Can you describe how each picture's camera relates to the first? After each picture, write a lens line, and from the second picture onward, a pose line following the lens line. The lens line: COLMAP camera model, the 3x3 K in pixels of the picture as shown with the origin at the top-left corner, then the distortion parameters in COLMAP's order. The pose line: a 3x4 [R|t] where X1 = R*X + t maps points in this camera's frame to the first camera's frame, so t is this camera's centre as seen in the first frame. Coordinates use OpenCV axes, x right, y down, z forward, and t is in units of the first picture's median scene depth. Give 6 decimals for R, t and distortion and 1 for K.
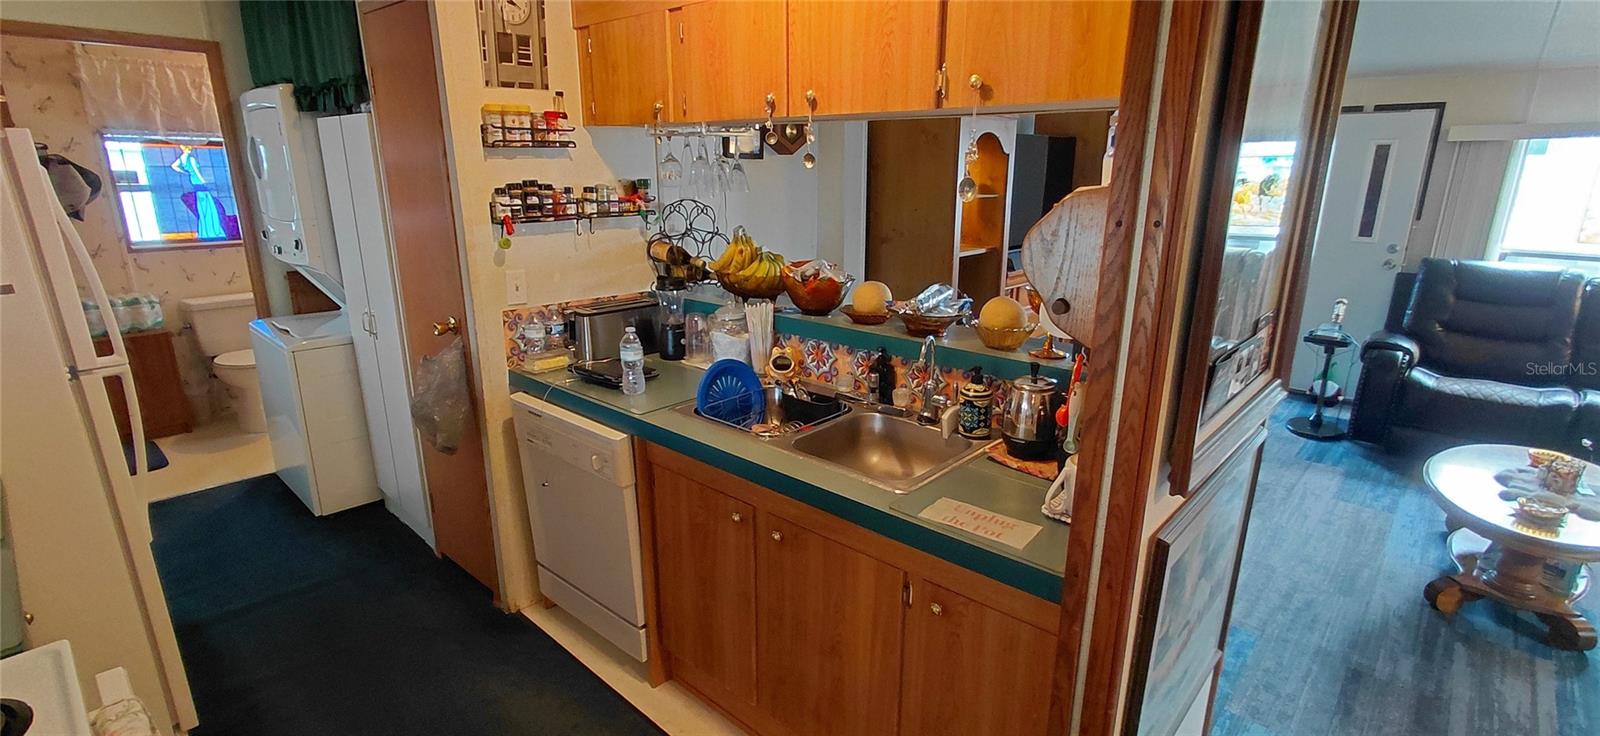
lens RADIAL K [[738.2, 0, 795.3], [0, 738.2, 371.6], [0, 0, 1]] dist [-0.005136, 0.002940]
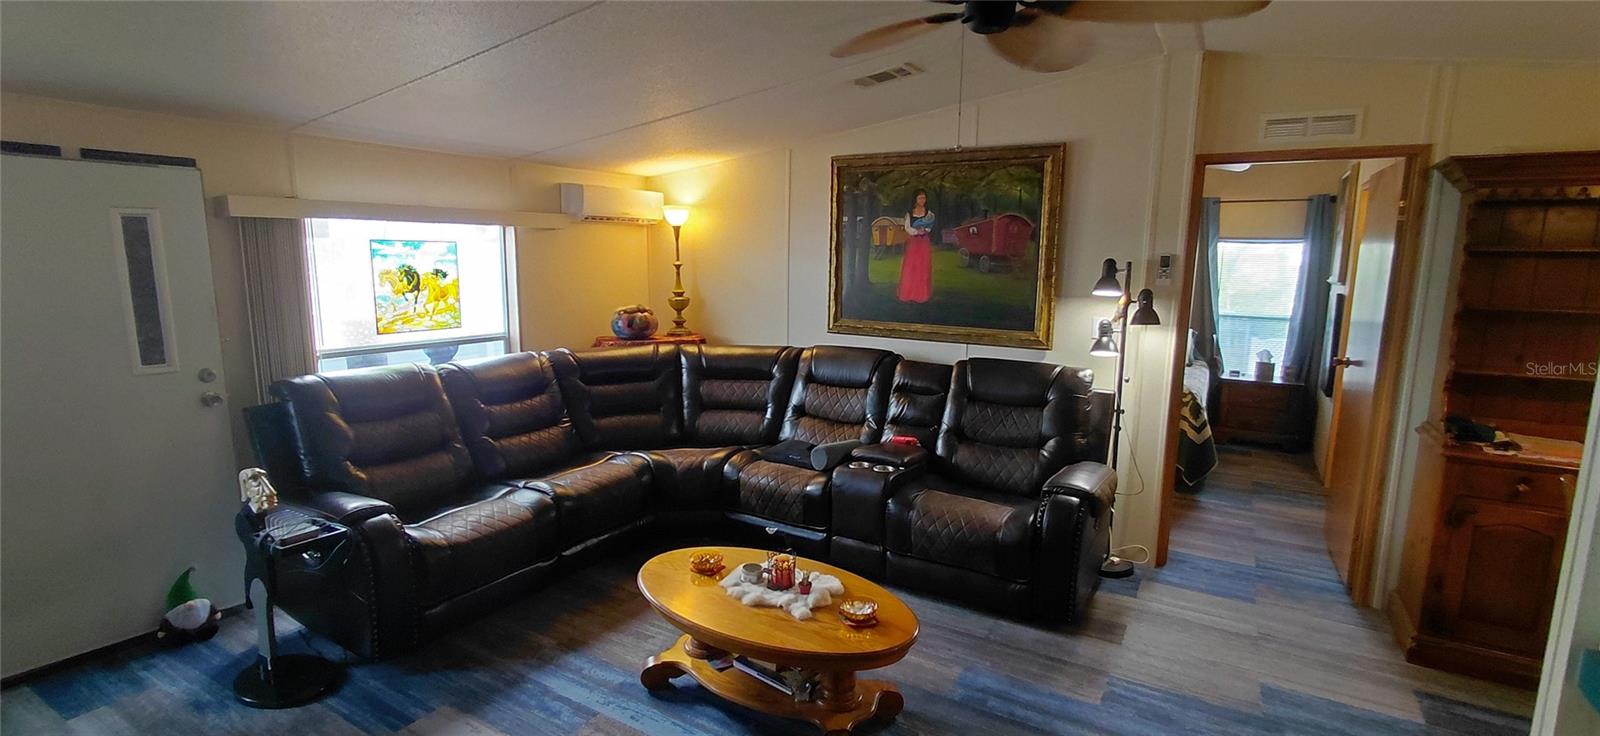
lens RADIAL K [[738.2, 0, 791.1], [0, 738.2, 376.1], [0, 0, 1]] dist [-0.005136, 0.002940]
pose [[-0.197579, -0.167439, 0.965881, 0.150244], [0.254573, 0.942736, 0.215502, -0.313346], [-0.946655, 0.288466, -0.143640, 1.085865]]
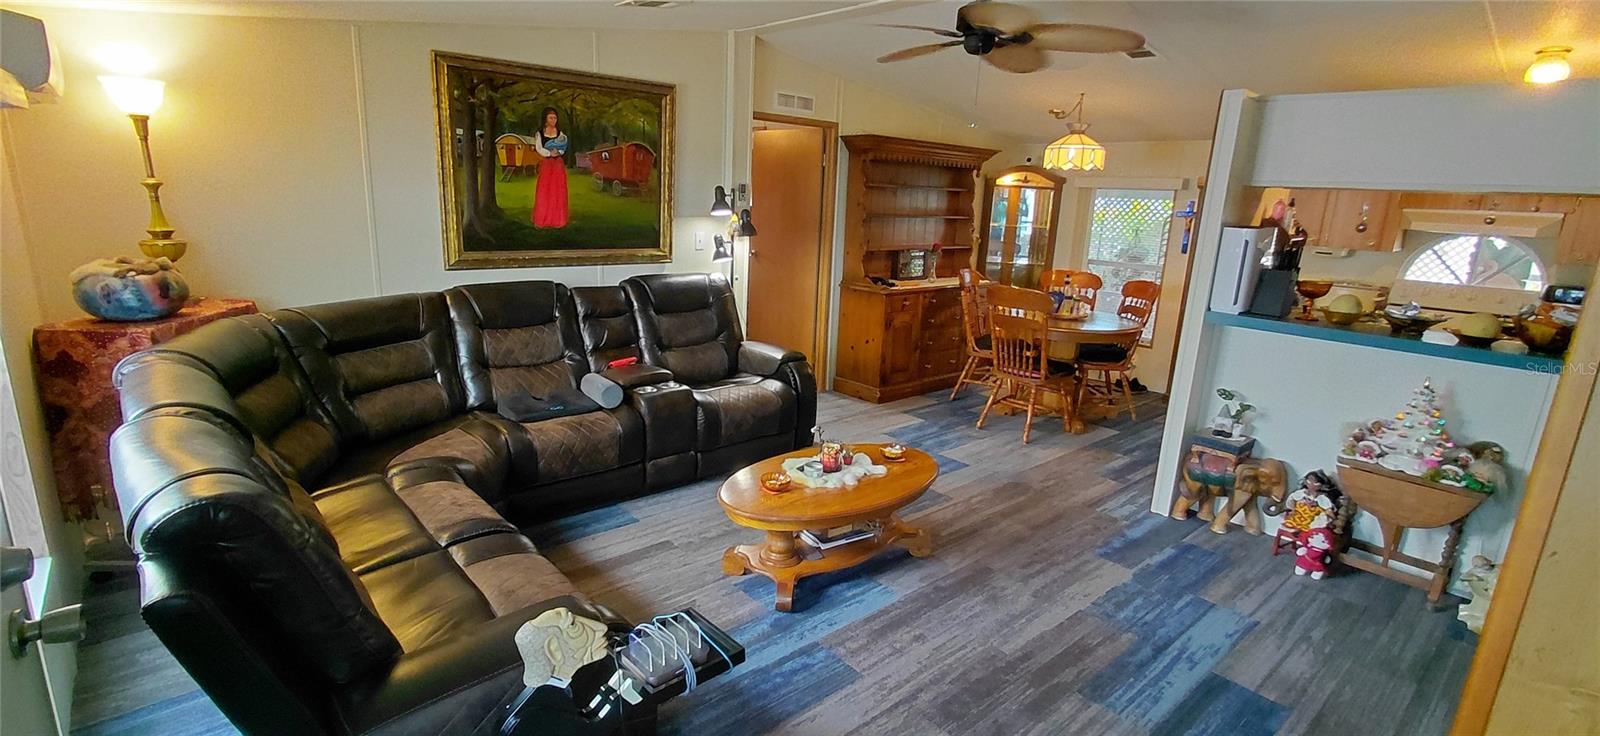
lens RADIAL K [[738.2, 0, 799.2], [0, 738.2, 378.1], [0, 0, 1]] dist [-0.005136, 0.002940]
pose [[-0.994316, -0.067177, 0.082600, 1.038381], [-0.016827, 0.865221, 0.501108, -0.570681], [-0.105130, 0.496869, -0.861434, 2.019481]]
